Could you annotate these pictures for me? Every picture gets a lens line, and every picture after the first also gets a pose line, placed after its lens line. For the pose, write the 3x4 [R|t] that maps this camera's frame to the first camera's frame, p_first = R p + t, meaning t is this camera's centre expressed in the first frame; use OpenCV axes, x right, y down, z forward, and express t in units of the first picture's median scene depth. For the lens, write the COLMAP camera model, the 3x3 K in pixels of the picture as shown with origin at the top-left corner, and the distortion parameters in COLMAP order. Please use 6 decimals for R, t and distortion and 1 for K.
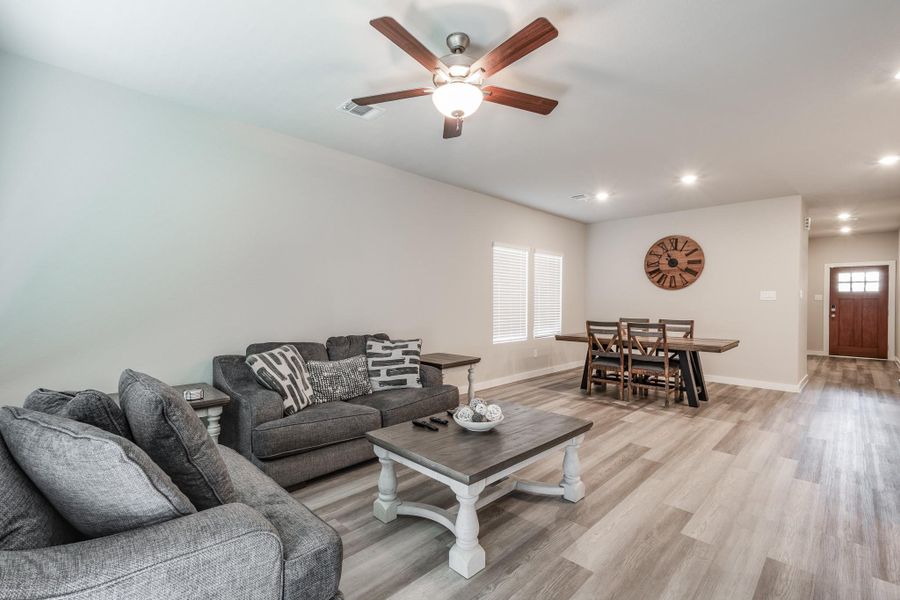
lens RADIAL K [[401.3, 0, 449.6], [0, 401.3, 301.4], [0, 0, 1]] dist [0.003578, -0.003654]
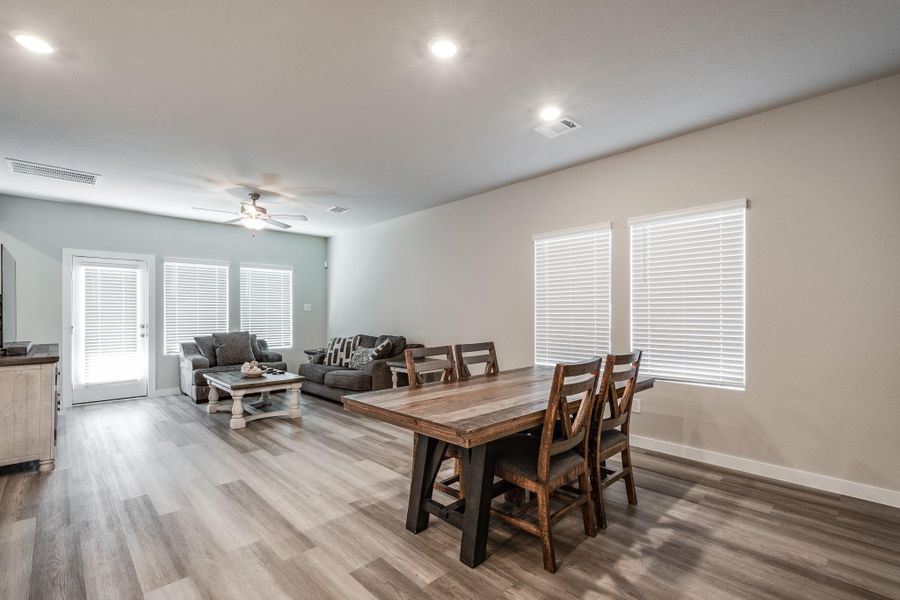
lens RADIAL K [[401.3, 0, 454.6], [0, 401.3, 312.5], [0, 0, 1]] dist [0.003578, -0.003654]
pose [[-0.002651, -0.002978, -0.999992, 0.787850], [0.004713, 0.999984, -0.002990, 0.000710], [0.999985, -0.004721, -0.002637, 0.752504]]
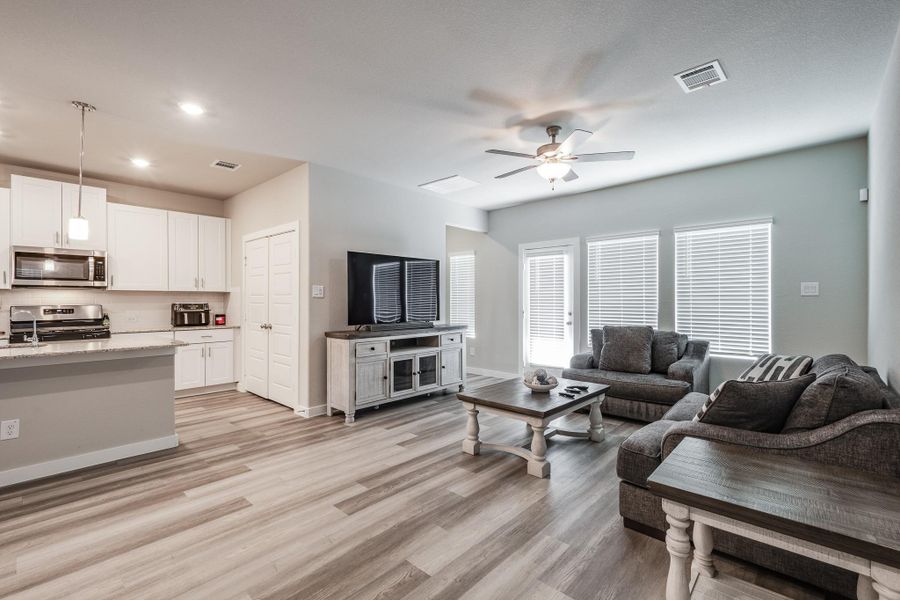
lens RADIAL K [[401.3, 0, 461.4], [0, 401.3, 298.2], [0, 0, 1]] dist [0.003578, -0.003654]
pose [[-0.997980, -0.000360, -0.063528, 0.163116], [0.000129, 0.999970, -0.007702, -0.000690], [0.063529, -0.007694, -0.997950, 0.892329]]
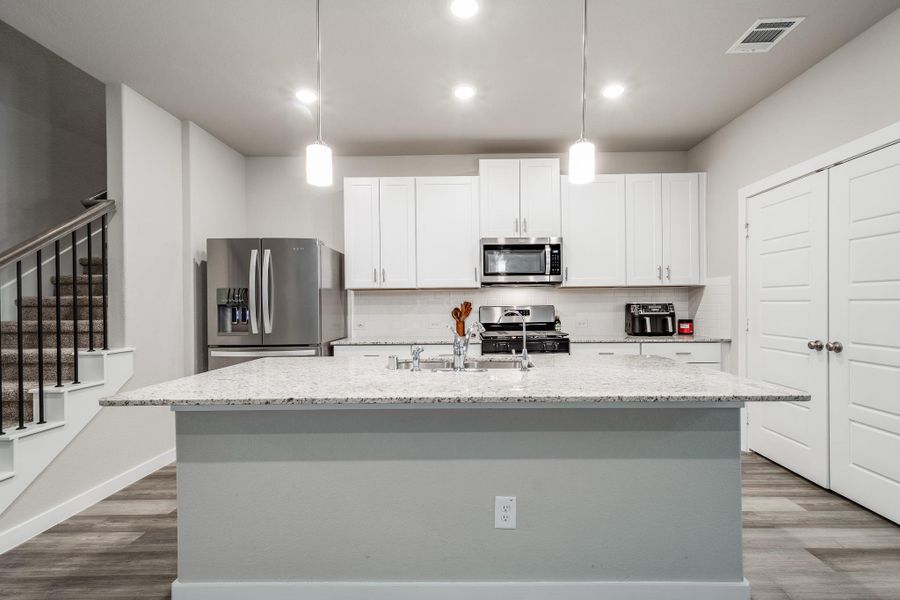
lens RADIAL K [[401.3, 0, 455.0], [0, 401.3, 305.6], [0, 0, 1]] dist [0.003578, -0.003654]
pose [[-0.698054, 0.006480, 0.716016, 0.454335], [0.008149, 0.999966, -0.001104, 0.005773], [-0.715999, 0.005064, -0.698083, 0.634883]]
